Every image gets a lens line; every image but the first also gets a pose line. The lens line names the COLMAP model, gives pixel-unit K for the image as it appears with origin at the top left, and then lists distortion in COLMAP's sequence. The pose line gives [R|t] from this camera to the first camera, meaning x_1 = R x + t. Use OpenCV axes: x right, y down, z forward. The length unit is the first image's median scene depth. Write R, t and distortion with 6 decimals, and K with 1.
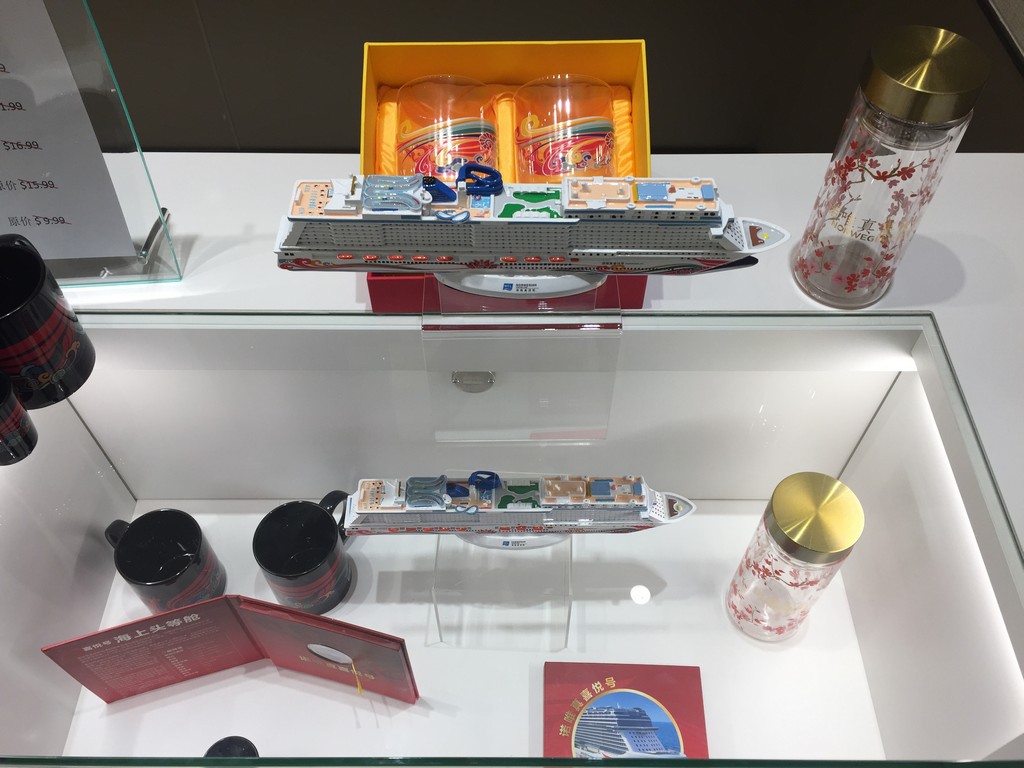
lens RADIAL K [[875.4, 0, 512.3], [0, 875.4, 383.8], [0, 0, 1]] dist [0.052107, -0.021475]
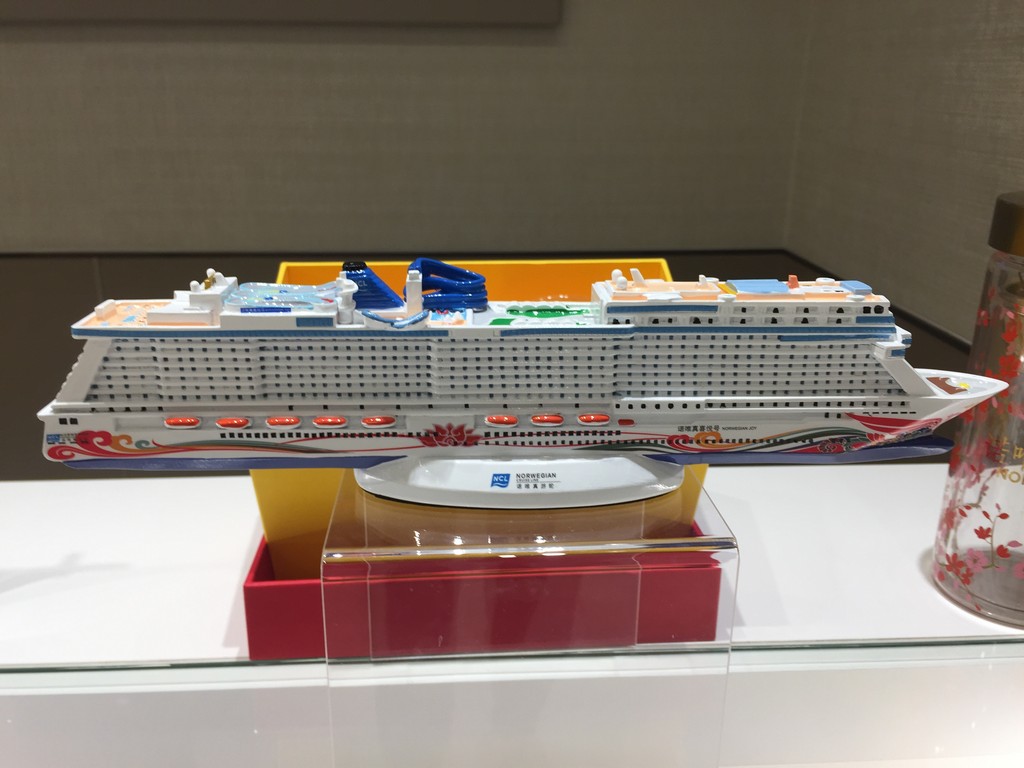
lens RADIAL K [[875.4, 0, 511.9], [0, 875.4, 384.0], [0, 0, 1]] dist [0.052107, -0.021475]
pose [[0.998147, -0.011837, 0.059689, -0.028676], [0.043489, 0.824860, -0.563662, 0.133796], [-0.042564, 0.565213, 0.823846, 0.556266]]
